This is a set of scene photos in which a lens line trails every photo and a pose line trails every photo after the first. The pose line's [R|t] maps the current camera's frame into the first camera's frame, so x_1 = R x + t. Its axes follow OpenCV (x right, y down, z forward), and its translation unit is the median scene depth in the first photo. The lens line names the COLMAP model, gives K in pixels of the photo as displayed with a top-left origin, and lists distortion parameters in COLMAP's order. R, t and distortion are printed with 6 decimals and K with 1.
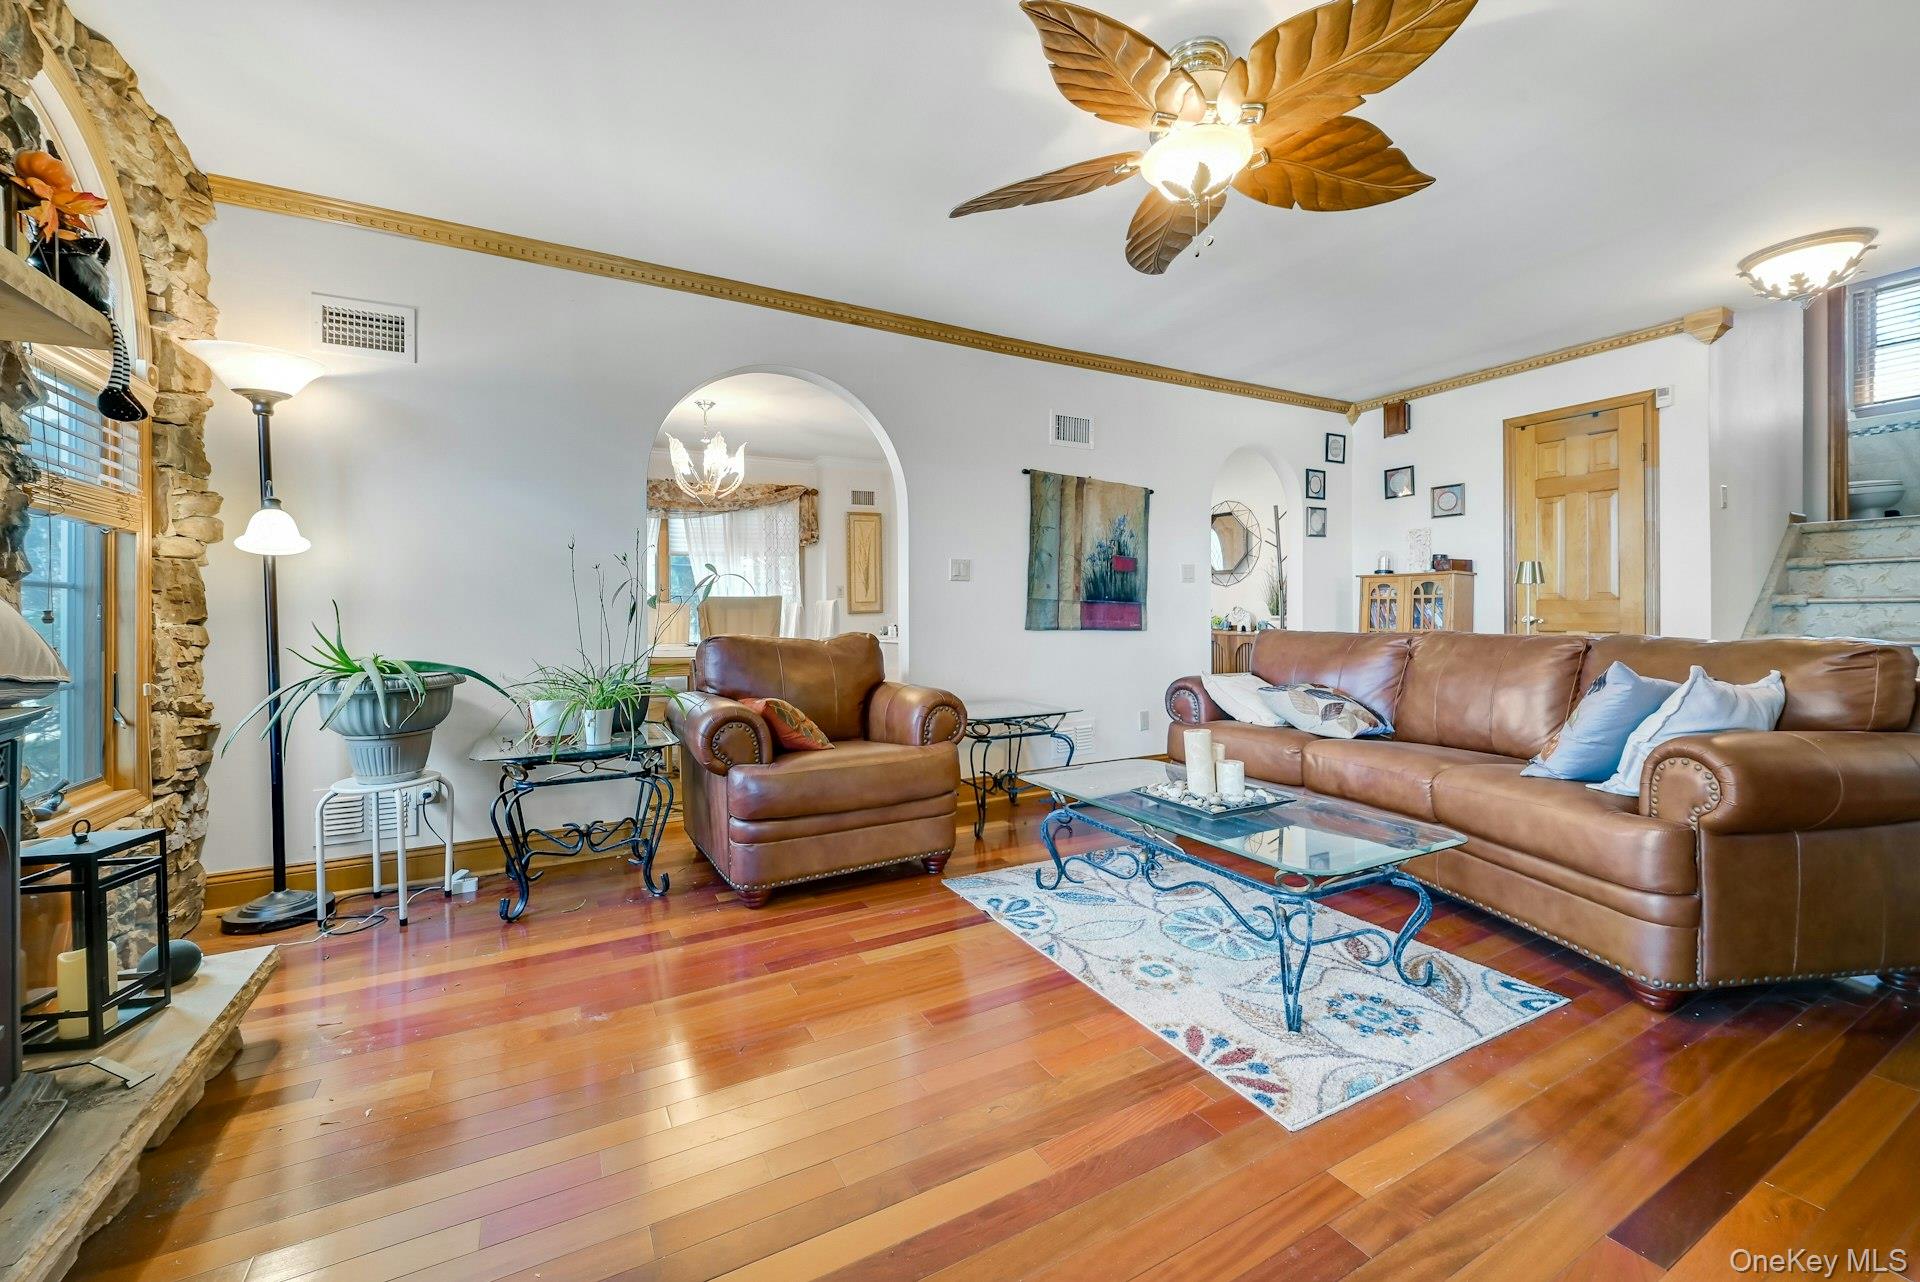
lens RADIAL K [[774.2, 0, 959.2], [0, 774.2, 611.4], [0, 0, 1]] dist [0.000960, 0.000040]
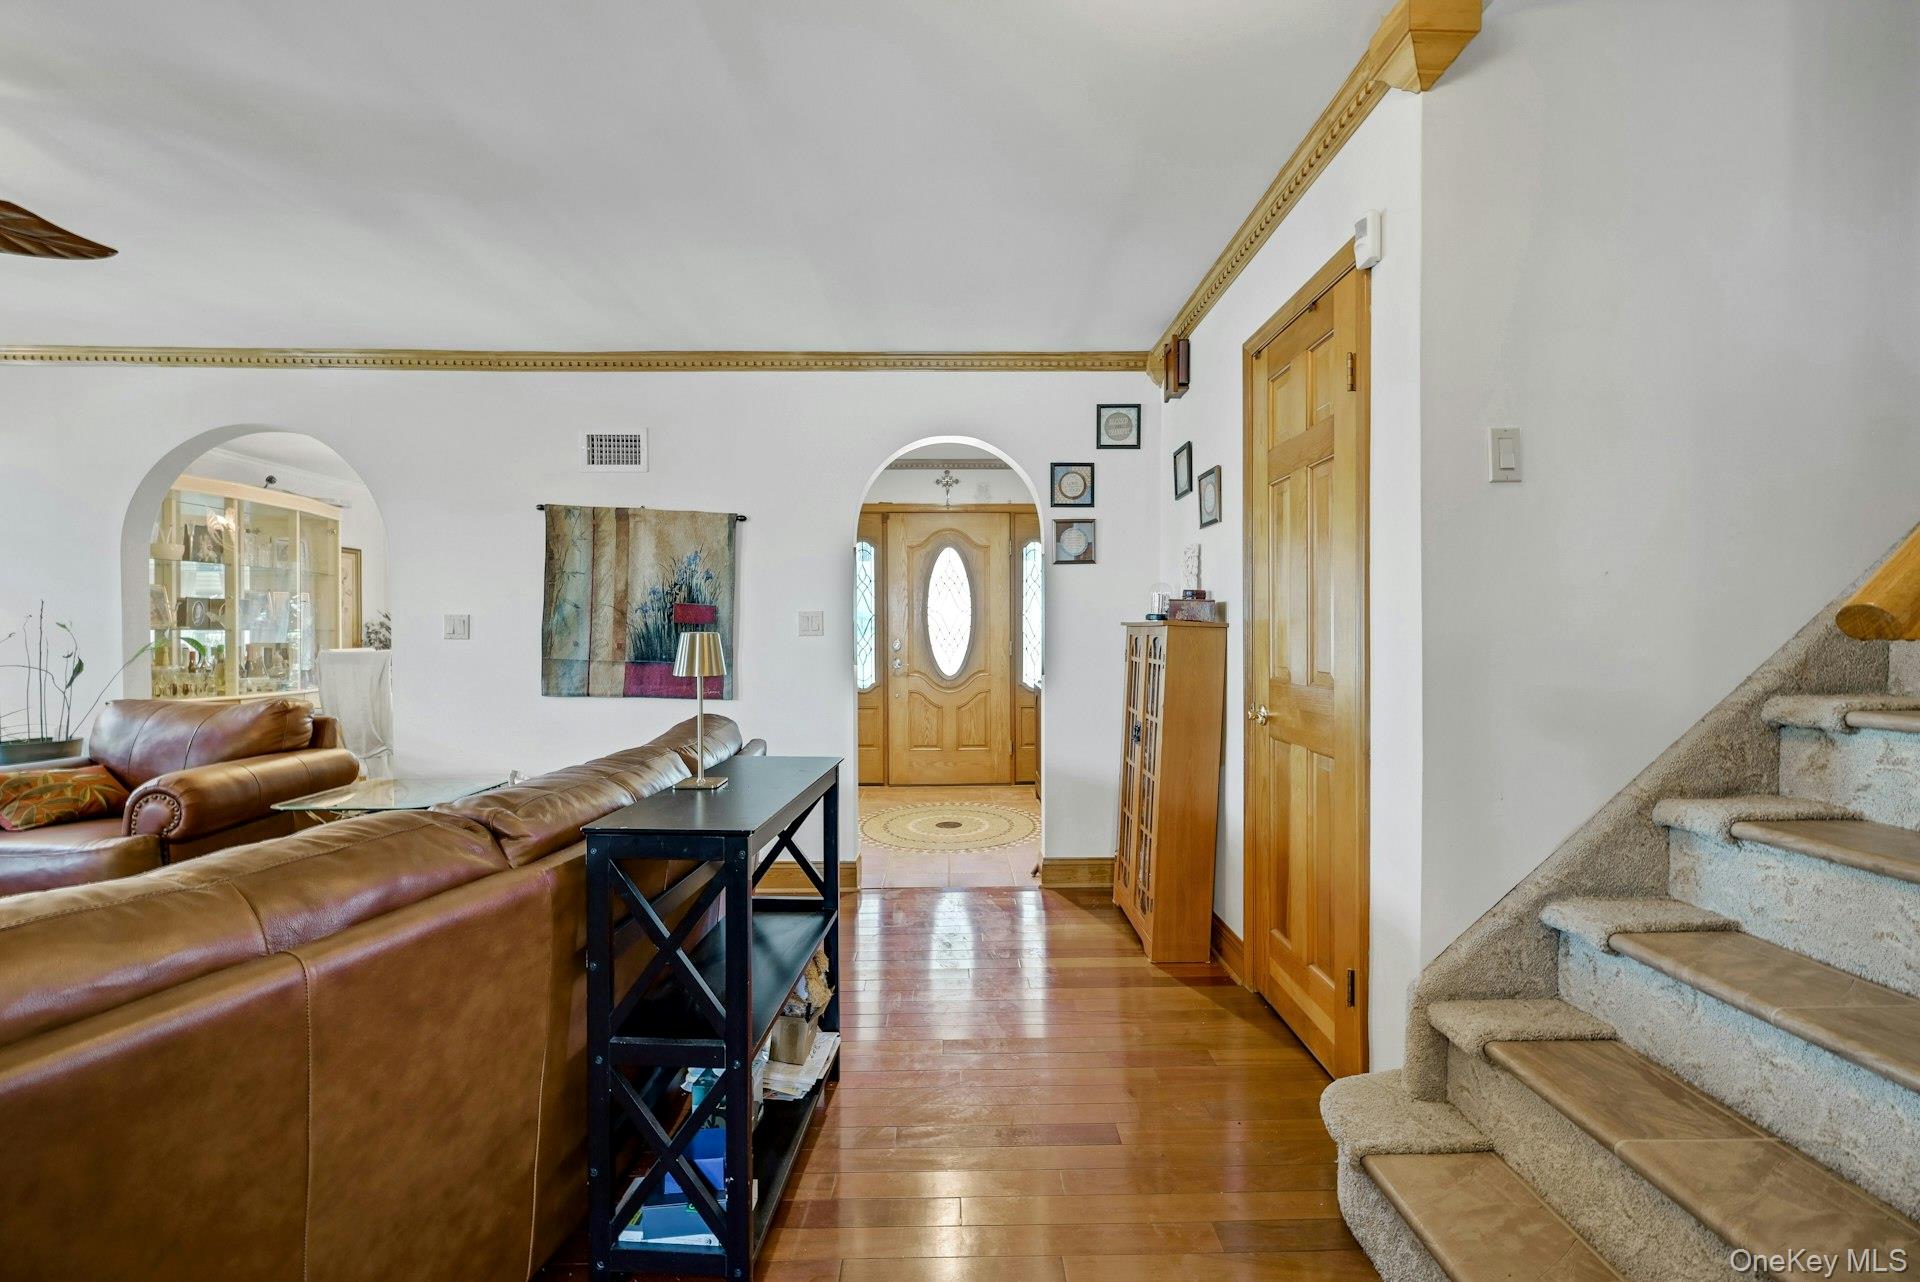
lens RADIAL K [[756.9, 0, 960.0], [0, 756.9, 641.0], [0, 0, 1]] dist [-0.001547, -0.000105]
pose [[0.886149, 0.013221, -0.463211, 0.835732], [-0.004021, 0.999775, 0.020843, -0.052870], [0.463383, -0.016608, 0.886003, 0.462632]]
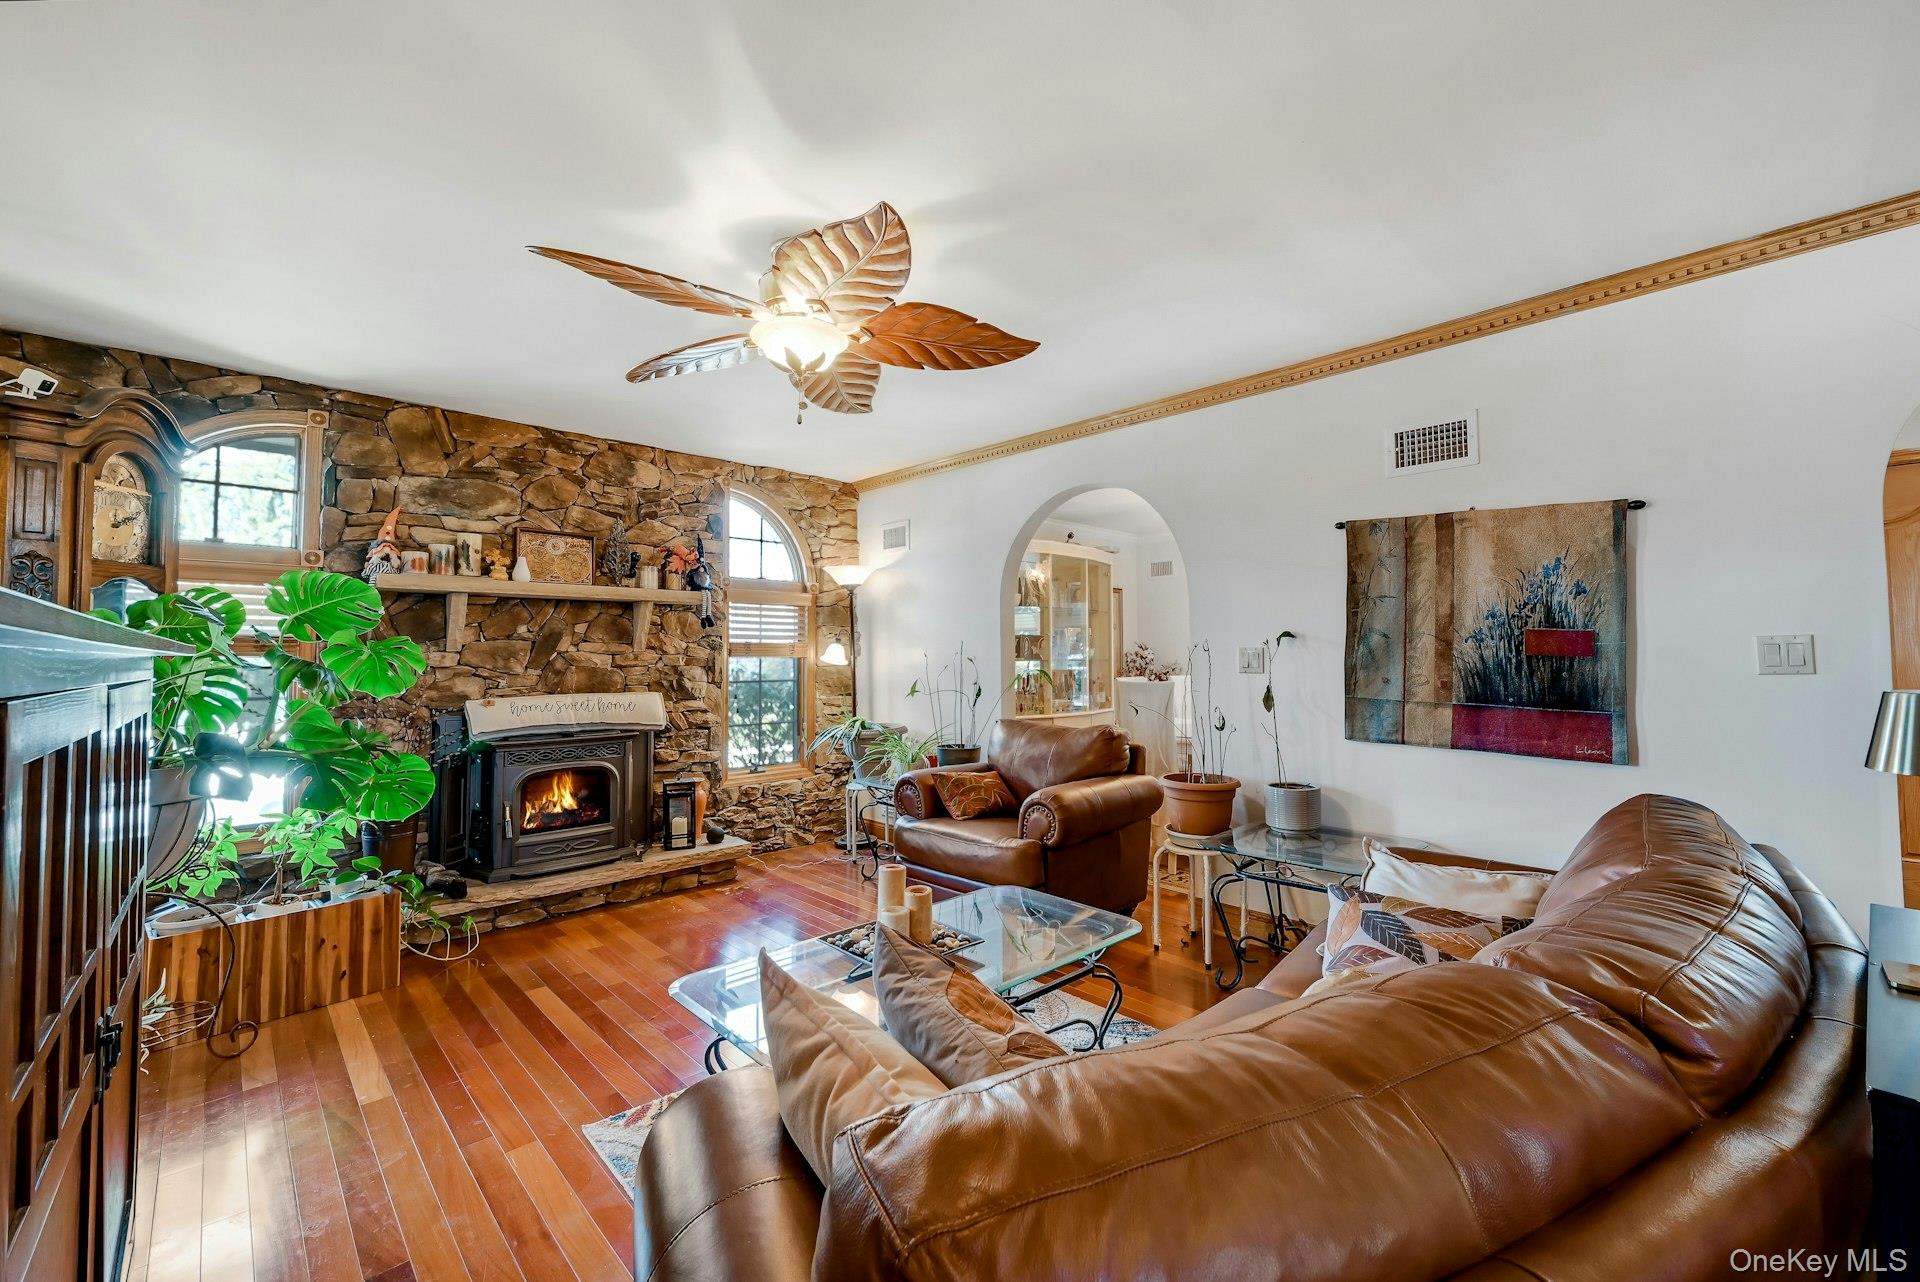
lens RADIAL K [[774.9, 0, 969.5], [0, 774.9, 625.2], [0, 0, 1]] dist [-0.000981, -0.000016]
pose [[0.270220, -0.033717, -0.962208, 0.674094], [0.008945, 0.999431, -0.032510, -0.061681], [0.962757, 0.000178, 0.270368, 0.438112]]
